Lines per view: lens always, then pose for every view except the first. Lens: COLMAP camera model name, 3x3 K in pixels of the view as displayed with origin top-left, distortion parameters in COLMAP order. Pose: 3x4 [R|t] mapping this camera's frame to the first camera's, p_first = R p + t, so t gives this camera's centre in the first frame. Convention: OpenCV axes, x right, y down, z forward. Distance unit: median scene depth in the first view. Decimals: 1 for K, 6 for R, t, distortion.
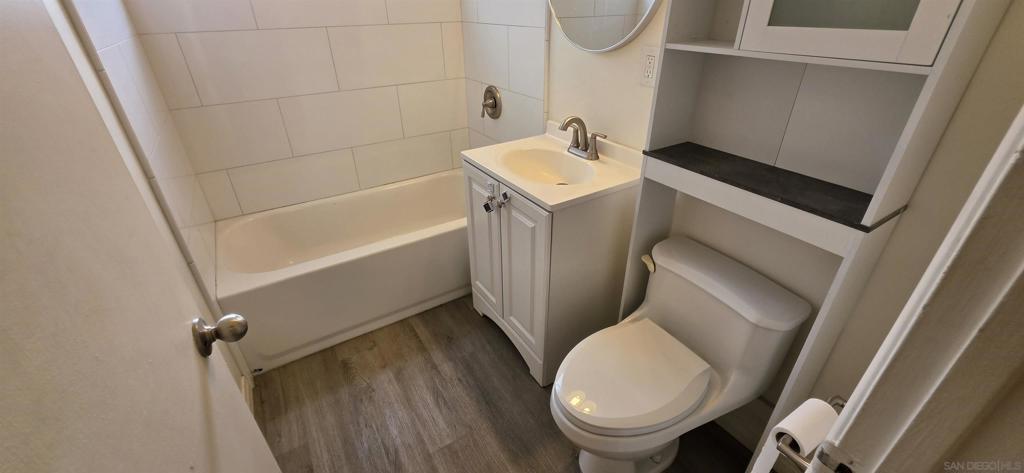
lens RADIAL K [[411.8, 0, 512.2], [0, 411.8, 234.0], [0, 0, 1]] dist [-0.001017, -0.000094]
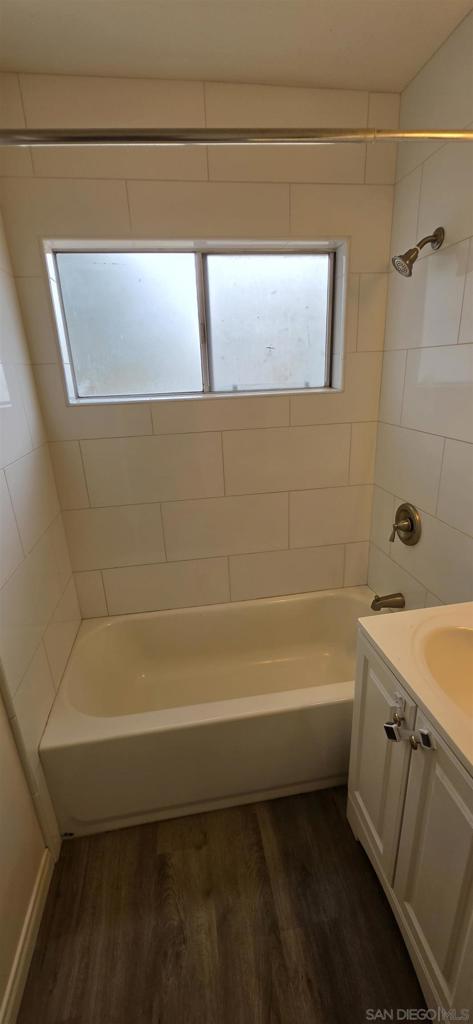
lens RADIAL K [[411.8, 0, 236.5], [0, 411.8, 512.0], [0, 0, 1]] dist [-0.001017, -0.000094]
pose [[0.917766, 0.105538, -0.382842, -0.068502], [-0.169326, 0.976011, -0.136859, -0.257620], [0.359214, 0.190430, 0.913620, 0.264839]]
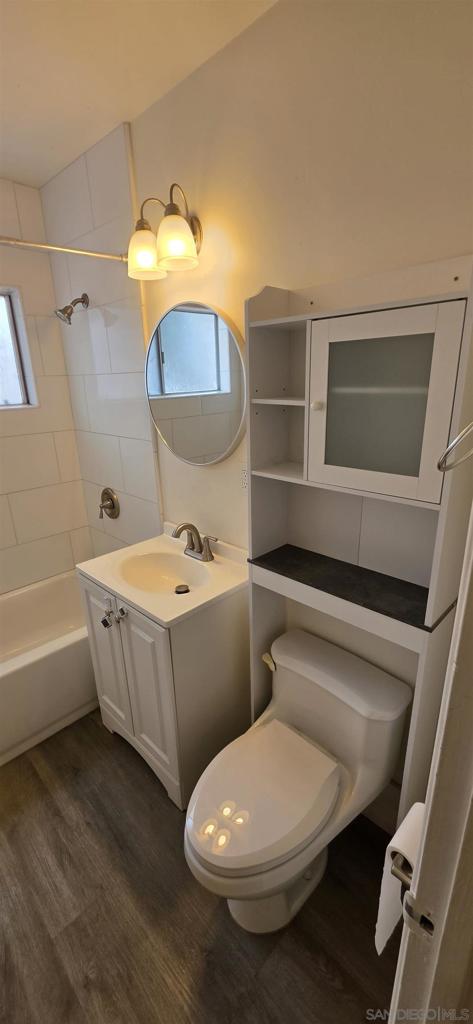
lens RADIAL K [[411.8, 0, 236.5], [0, 411.8, 512.0], [0, 0, 1]] dist [-0.001017, -0.000094]
pose [[0.973925, -0.083770, 0.210840, 0.055400], [0.124692, 0.974030, -0.188989, -0.093940], [-0.189532, 0.210351, 0.959078, -0.045188]]
